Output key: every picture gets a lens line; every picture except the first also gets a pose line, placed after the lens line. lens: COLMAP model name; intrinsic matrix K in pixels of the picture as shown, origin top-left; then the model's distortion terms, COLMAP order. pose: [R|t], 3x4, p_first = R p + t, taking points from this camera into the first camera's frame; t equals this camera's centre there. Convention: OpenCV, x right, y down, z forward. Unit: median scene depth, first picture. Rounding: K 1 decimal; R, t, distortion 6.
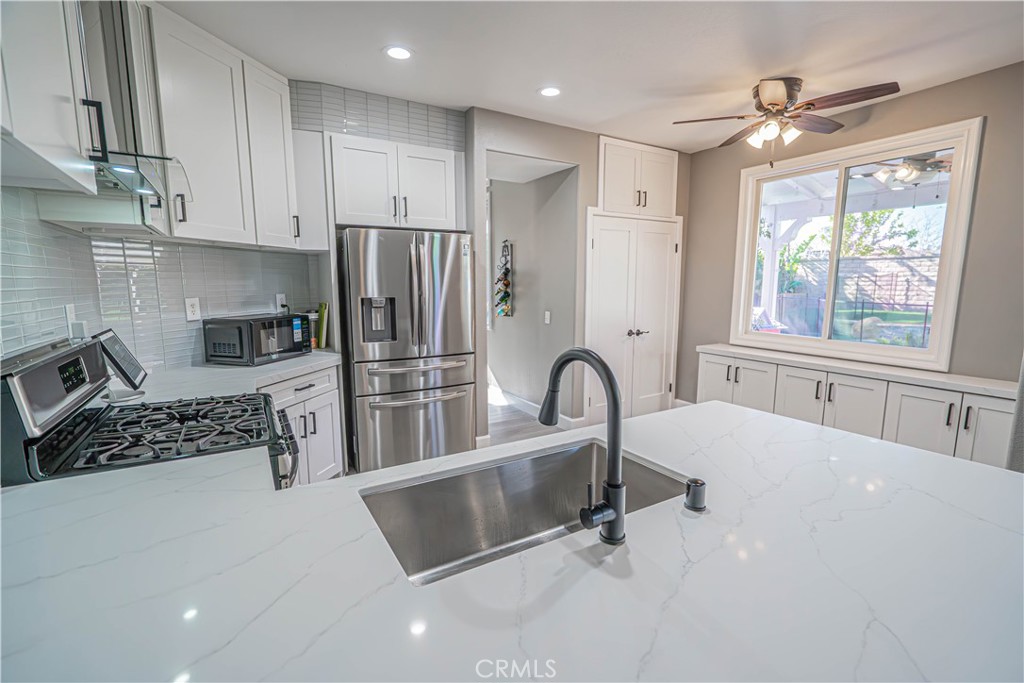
lens RADIAL K [[465.9, 0, 522.8], [0, 465.9, 343.5], [0, 0, 1]] dist [-0.004284, 0.004605]
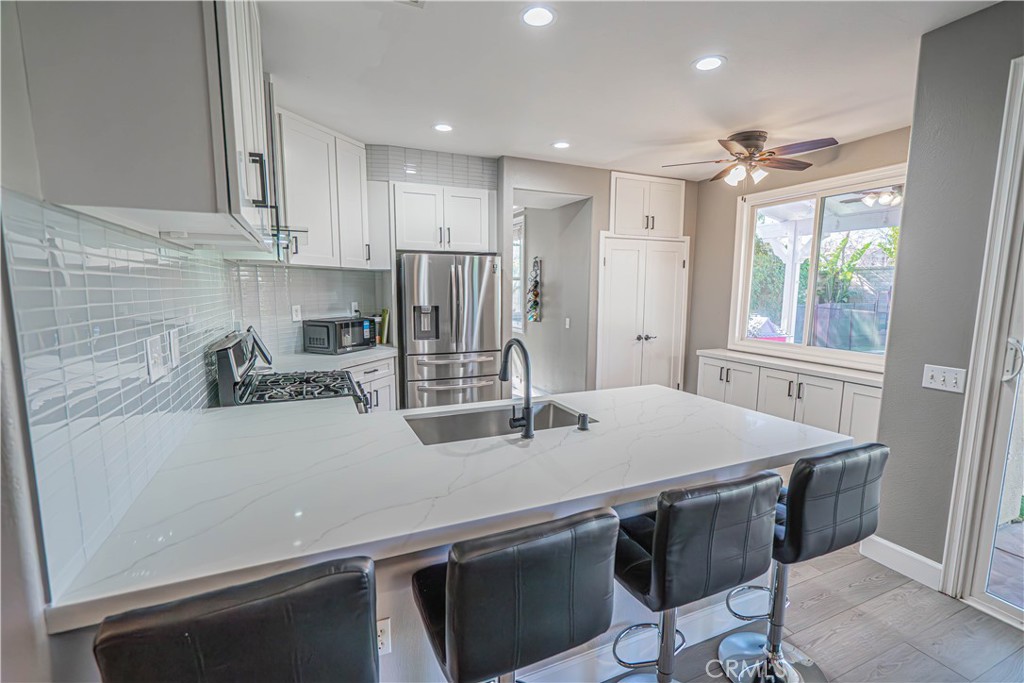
lens RADIAL K [[465.9, 0, 523.1], [0, 465.9, 343.9], [0, 0, 1]] dist [-0.004284, 0.004605]
pose [[0.993255, 0.020150, -0.114189, 0.102927], [-0.021411, 0.999722, -0.009825, 0.014120], [0.113959, 0.012204, 0.993410, -0.246273]]
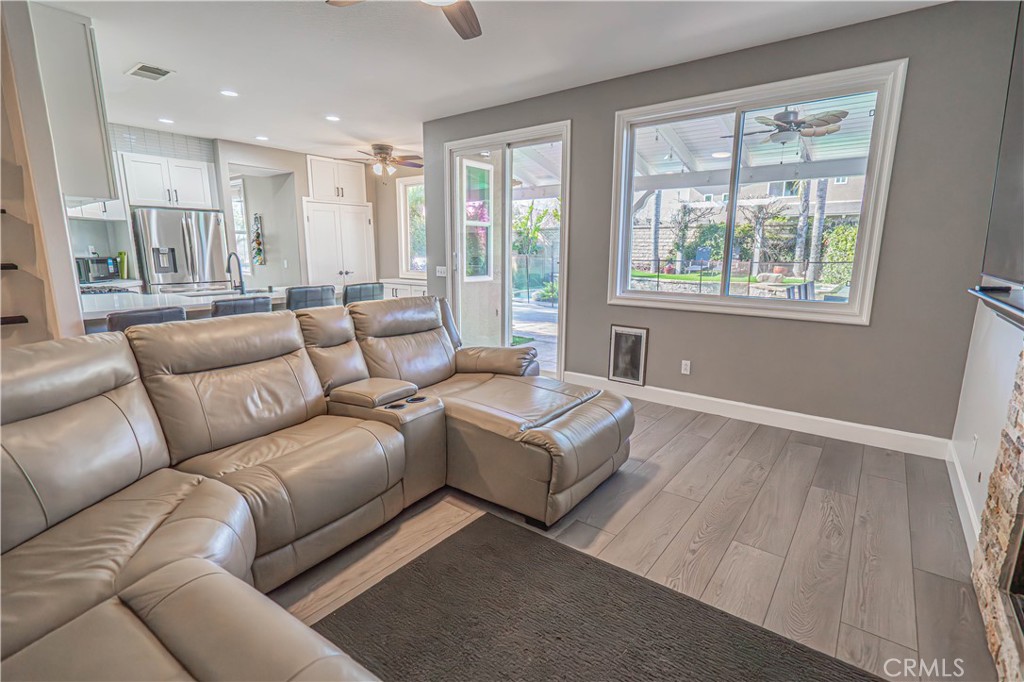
lens RADIAL K [[465.9, 0, 510.3], [0, 465.9, 339.8], [0, 0, 1]] dist [-0.004284, 0.004605]
pose [[0.932375, -0.065944, 0.355428, 0.252550], [0.042696, 0.996427, 0.072868, 0.164896], [-0.358963, -0.052765, 0.931859, -1.073082]]
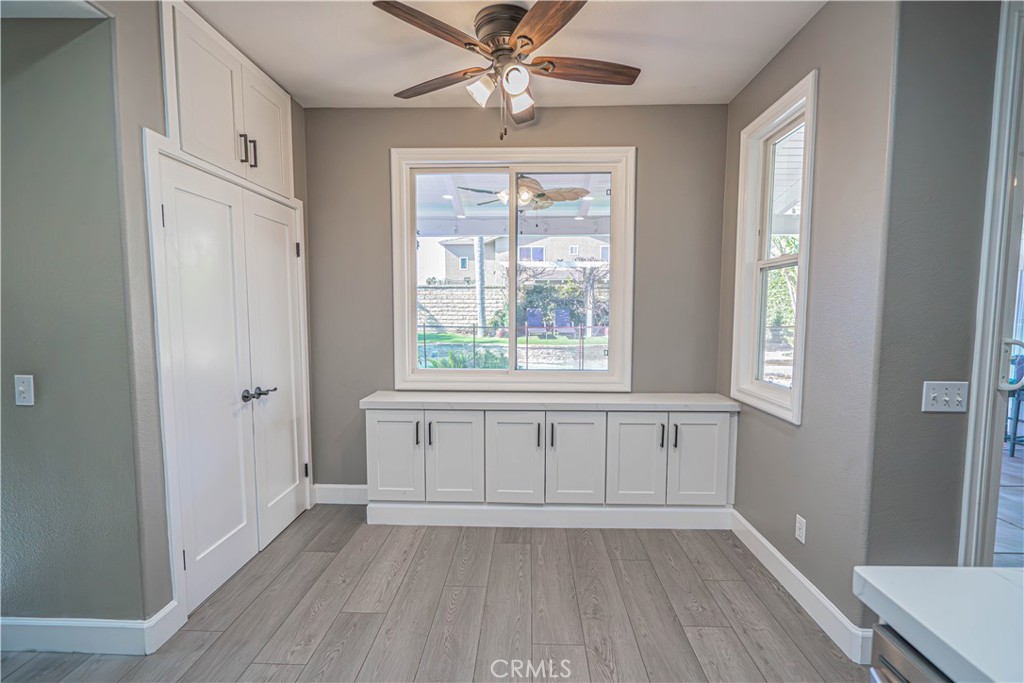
lens RADIAL K [[465.9, 0, 518.6], [0, 465.9, 347.6], [0, 0, 1]] dist [-0.004284, 0.004605]
pose [[0.552514, -0.069211, 0.830625, -0.054011], [0.109433, 0.993944, 0.010027, -0.066114], [-0.826288, 0.085358, 0.556742, 0.582221]]
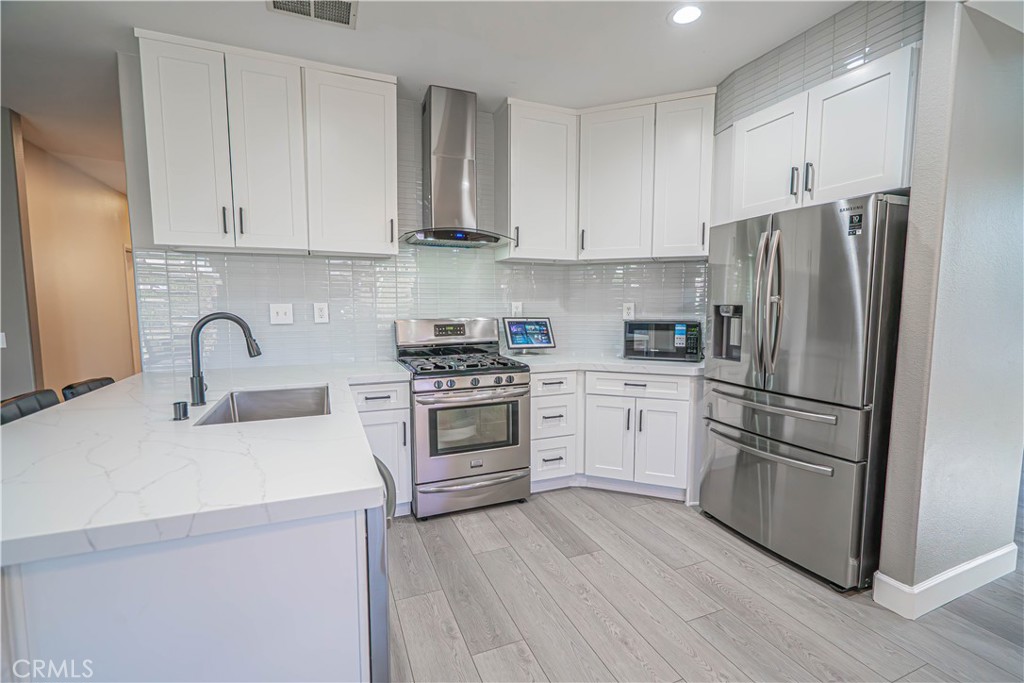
lens RADIAL K [[465.9, 0, 512.7], [0, 465.9, 345.9], [0, 0, 1]] dist [-0.004284, 0.004605]
pose [[-0.156981, 0.089858, -0.983505, 0.517070], [-0.134099, 0.984690, 0.111370, -0.062794], [0.978455, 0.149370, -0.142528, 0.693347]]
